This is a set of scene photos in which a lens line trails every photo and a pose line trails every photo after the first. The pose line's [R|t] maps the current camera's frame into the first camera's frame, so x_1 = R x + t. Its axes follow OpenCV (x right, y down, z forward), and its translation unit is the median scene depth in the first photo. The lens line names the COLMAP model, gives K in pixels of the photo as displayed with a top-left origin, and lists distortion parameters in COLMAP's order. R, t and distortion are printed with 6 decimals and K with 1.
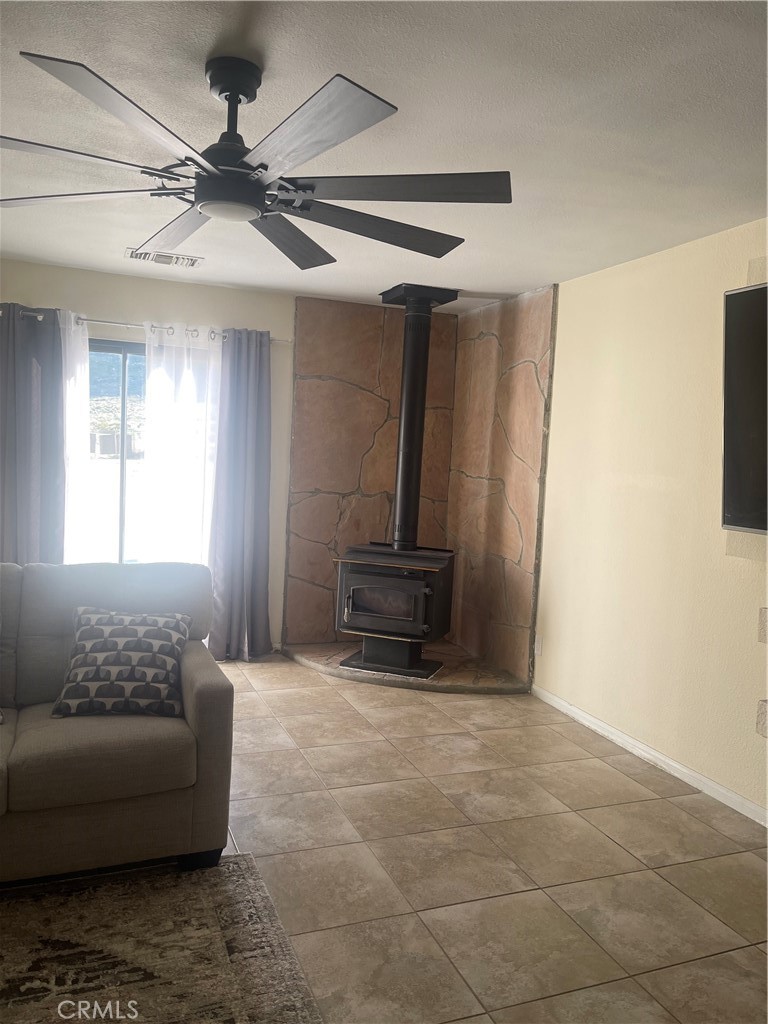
lens RADIAL K [[792.0, 0, 376.1], [0, 792.0, 511.5], [0, 0, 1]] dist [0.070398, -0.086883]
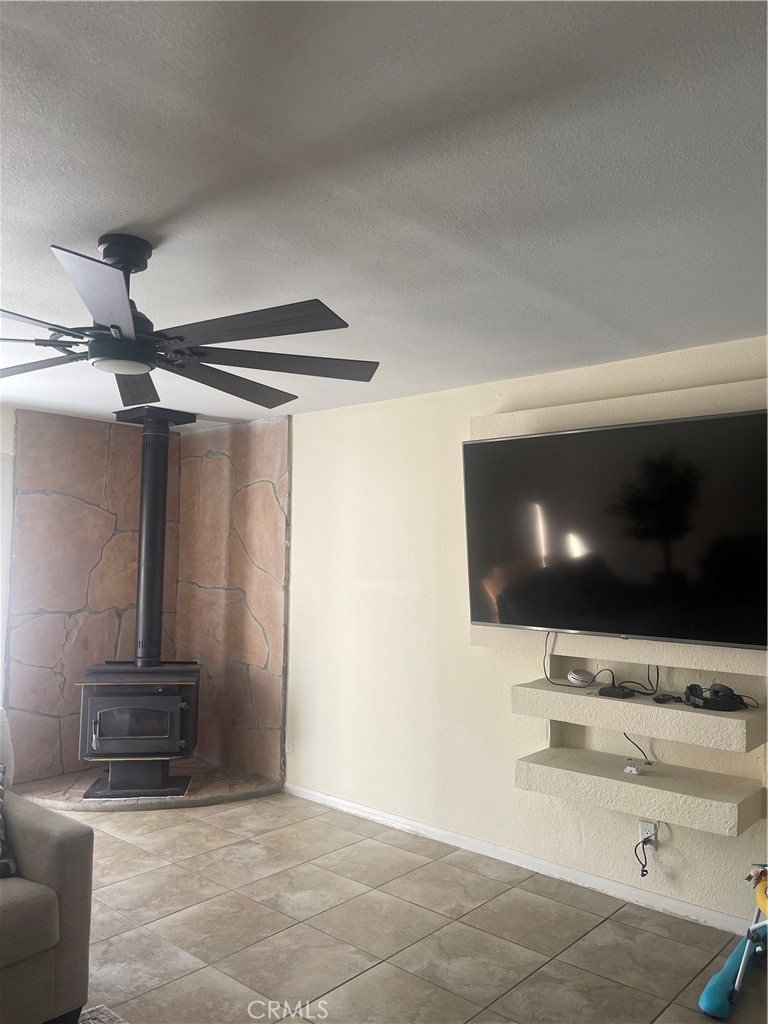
lens RADIAL K [[792.0, 0, 387.2], [0, 792.0, 514.1], [0, 0, 1]] dist [0.070398, -0.086883]
pose [[0.885508, -0.009516, 0.464527, -0.176965], [0.063017, 0.993012, -0.099784, -0.023768], [-0.460331, 0.117633, 0.879919, -0.040768]]
